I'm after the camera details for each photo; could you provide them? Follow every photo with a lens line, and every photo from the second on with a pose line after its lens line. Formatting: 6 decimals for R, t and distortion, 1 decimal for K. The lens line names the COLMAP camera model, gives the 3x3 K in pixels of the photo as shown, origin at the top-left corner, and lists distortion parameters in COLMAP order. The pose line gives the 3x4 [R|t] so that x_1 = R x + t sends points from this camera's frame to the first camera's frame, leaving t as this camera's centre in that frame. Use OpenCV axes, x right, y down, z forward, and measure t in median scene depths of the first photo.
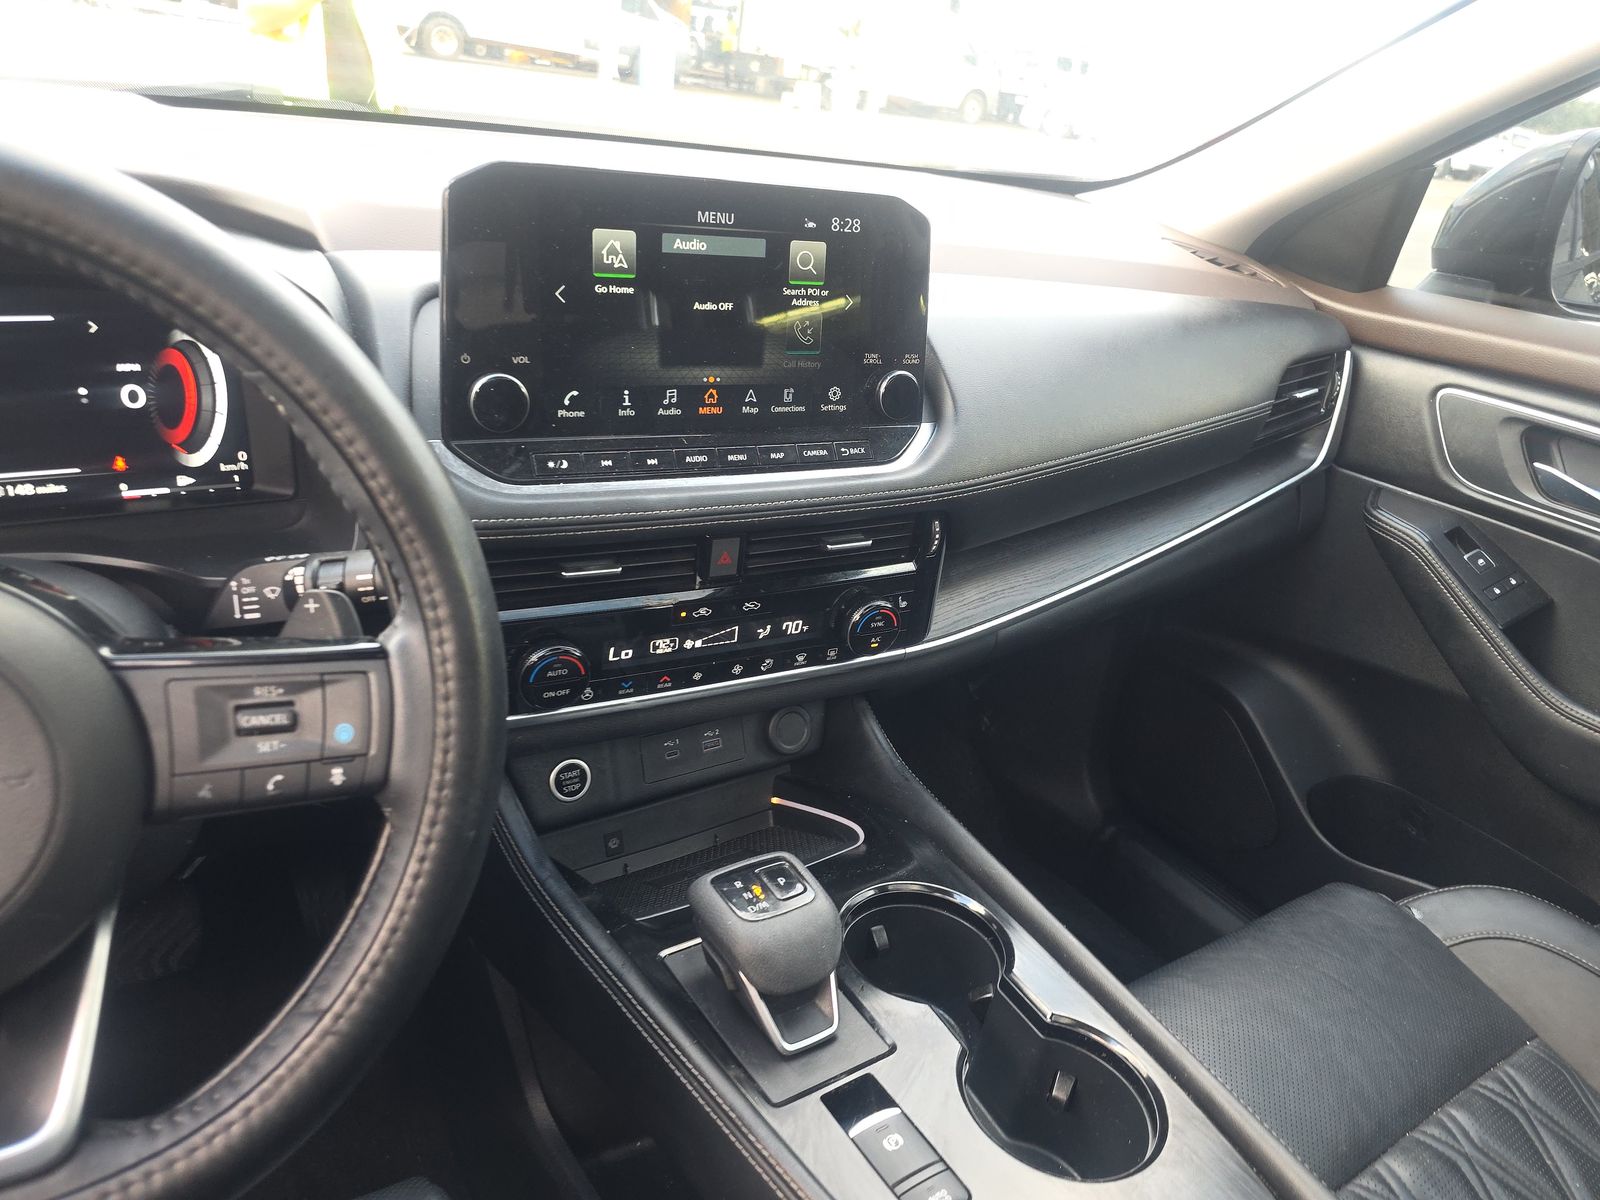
lens RADIAL K [[1085.9, 0, 800.0], [0, 1085.9, 600.0], [0, 0, 1]] dist [0.087857, -0.095320]
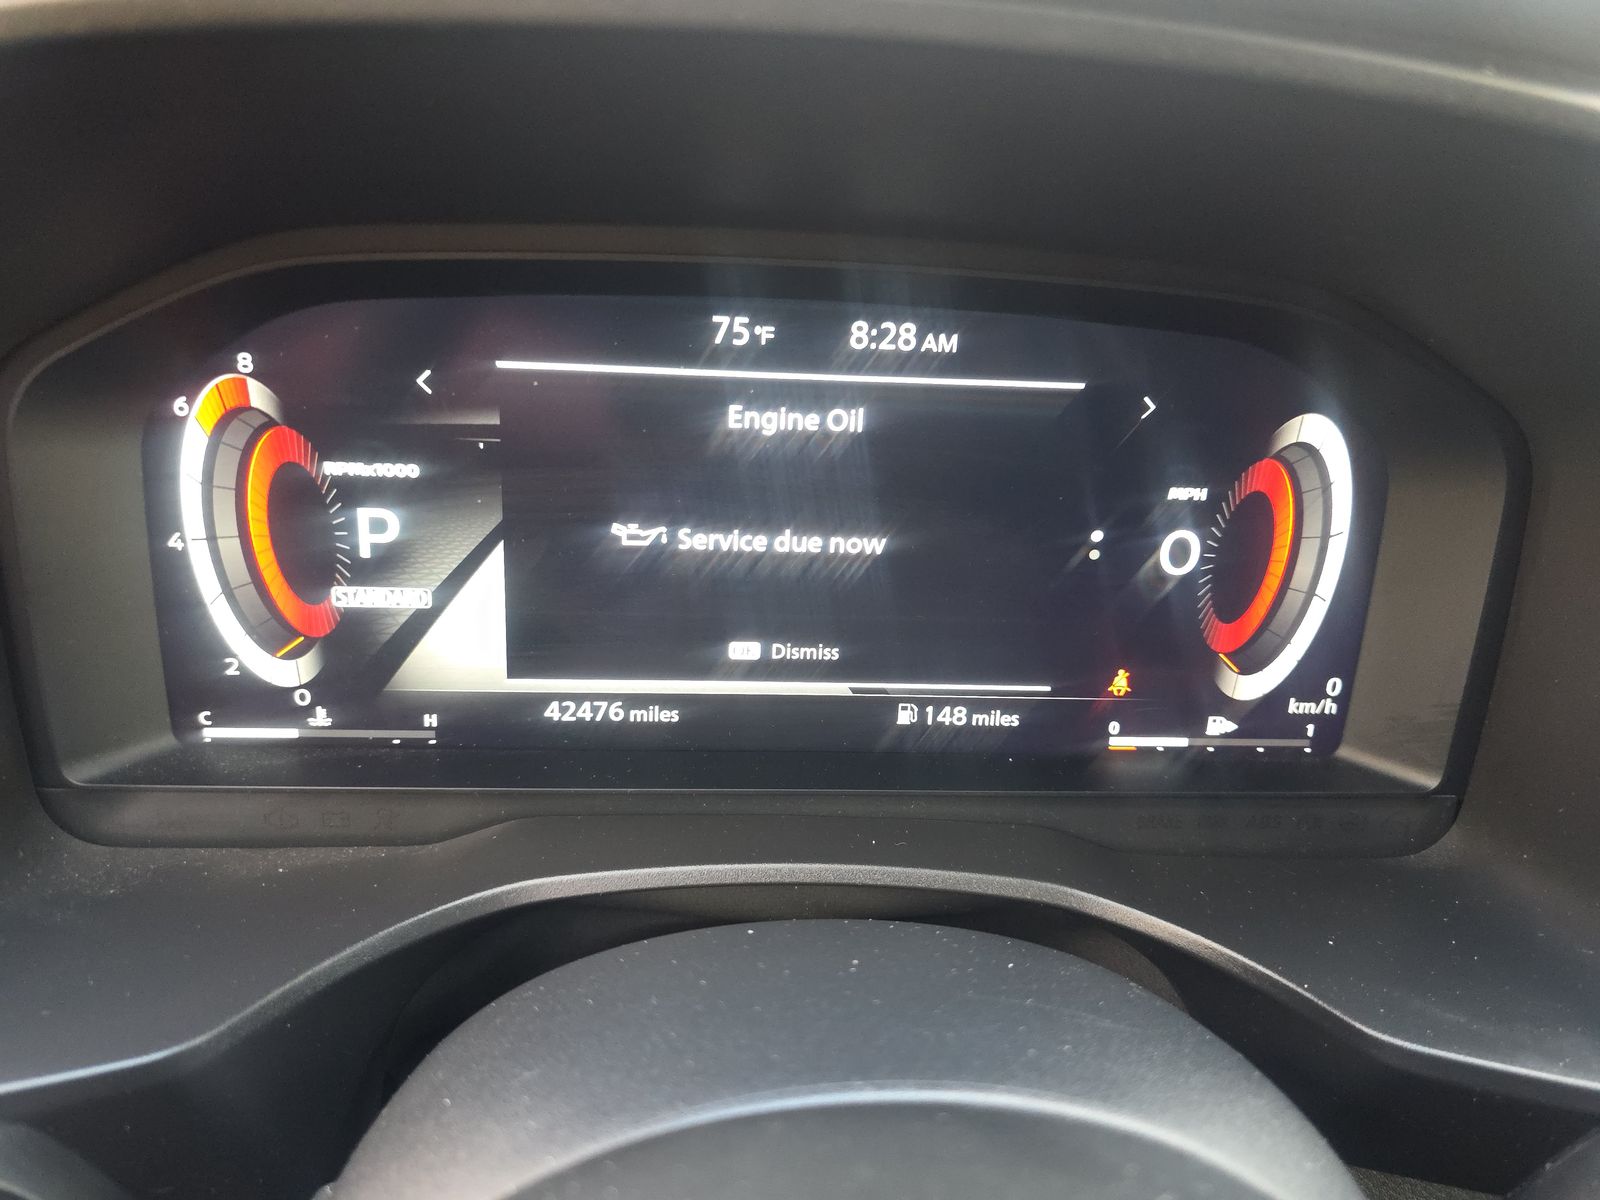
lens RADIAL K [[1113.4, 0, 792.1], [0, 1113.4, 610.7], [0, 0, 1]] dist [0.032186, -0.047696]
pose [[0.872278, 0.129984, -0.471419, -0.496086], [-0.165596, 0.985585, -0.034653, -0.109838], [0.460119, 0.108292, 0.881228, 0.477621]]
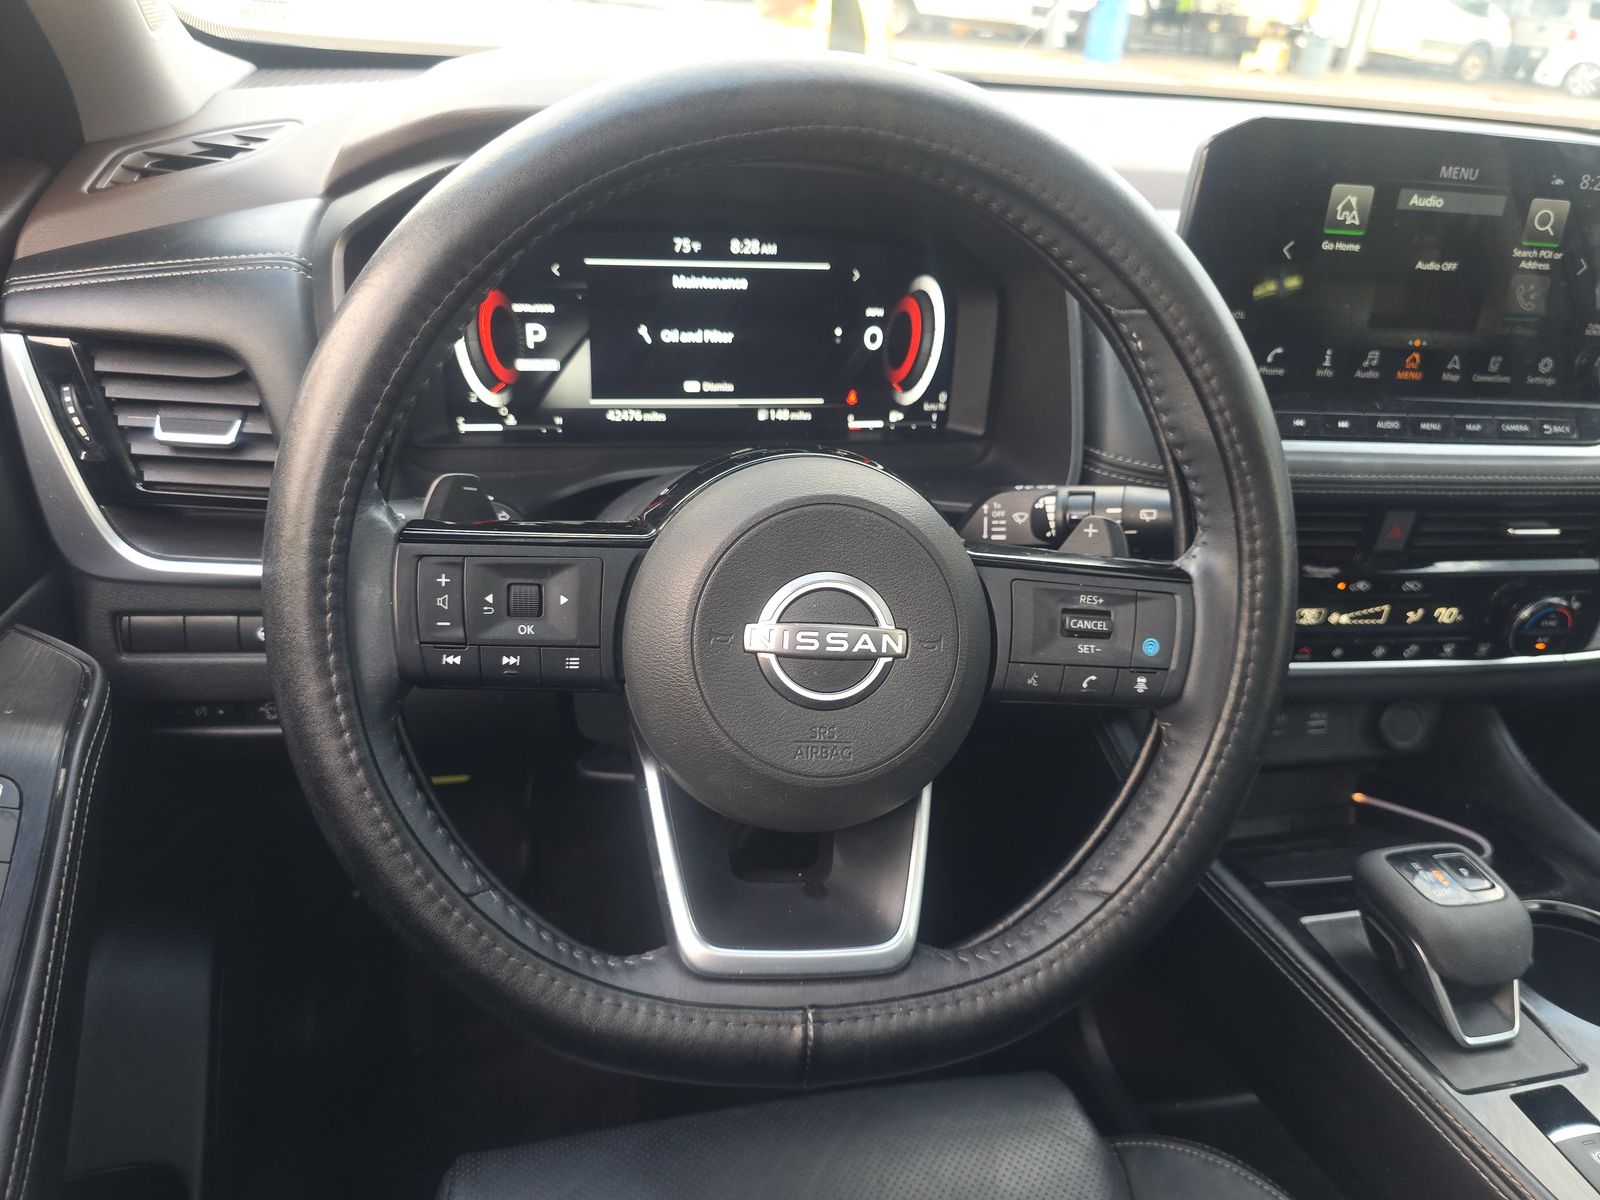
lens RADIAL K [[1113.4, 0, 792.1], [0, 1113.4, 610.7], [0, 0, 1]] dist [0.032186, -0.047696]
pose [[0.937180, 0.120425, -0.327402, -0.260159], [-0.112736, 0.992718, 0.042438, 0.052556], [0.330128, -0.002862, 0.943932, -0.107624]]
